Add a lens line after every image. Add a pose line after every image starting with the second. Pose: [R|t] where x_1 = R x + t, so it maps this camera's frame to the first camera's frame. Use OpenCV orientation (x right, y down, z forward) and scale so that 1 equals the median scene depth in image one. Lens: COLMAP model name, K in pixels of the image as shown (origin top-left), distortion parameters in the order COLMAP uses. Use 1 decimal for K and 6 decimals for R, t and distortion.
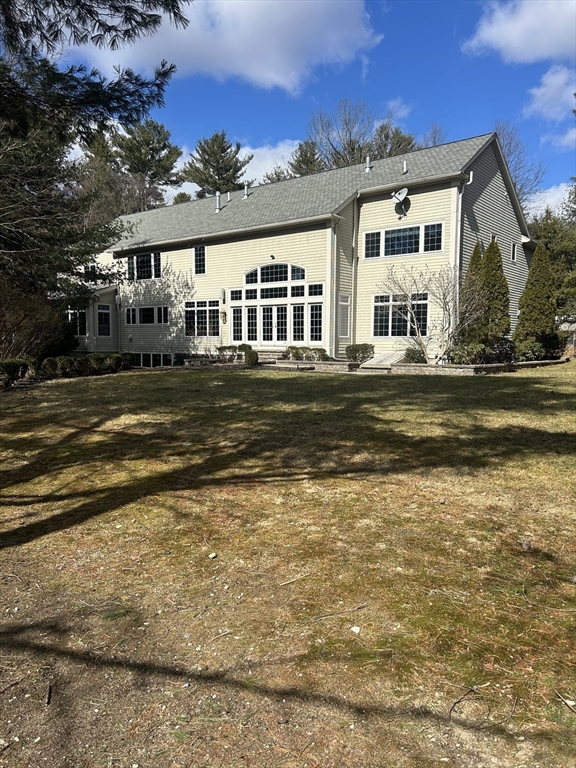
lens RADIAL K [[562.8, 0, 288.0], [0, 562.8, 384.0], [0, 0, 1]] dist [0.000619, -0.029821]
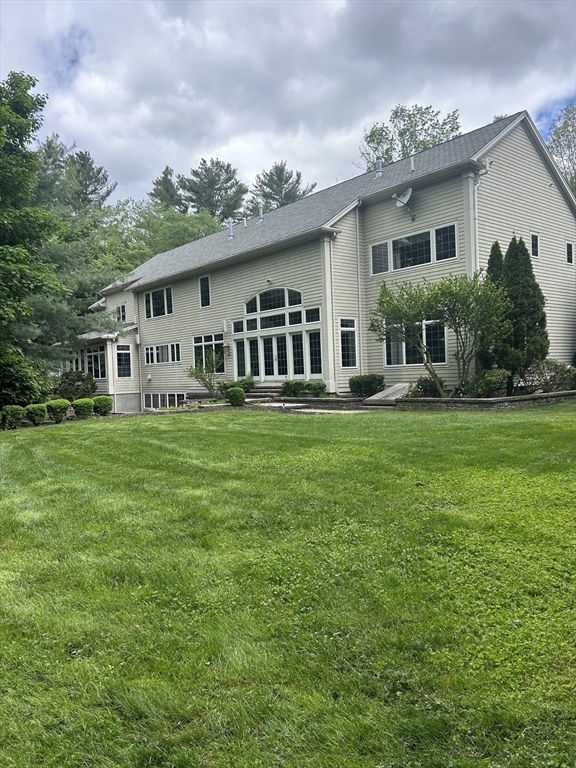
lens RADIAL K [[562.8, 0, 288.0], [0, 562.8, 384.0], [0, 0, 1]] dist [0.000619, -0.029821]
pose [[0.984301, -0.046239, -0.170333, 0.145466], [0.037374, 0.997793, -0.054892, -0.014731], [0.172496, 0.047665, 0.983856, 0.140665]]
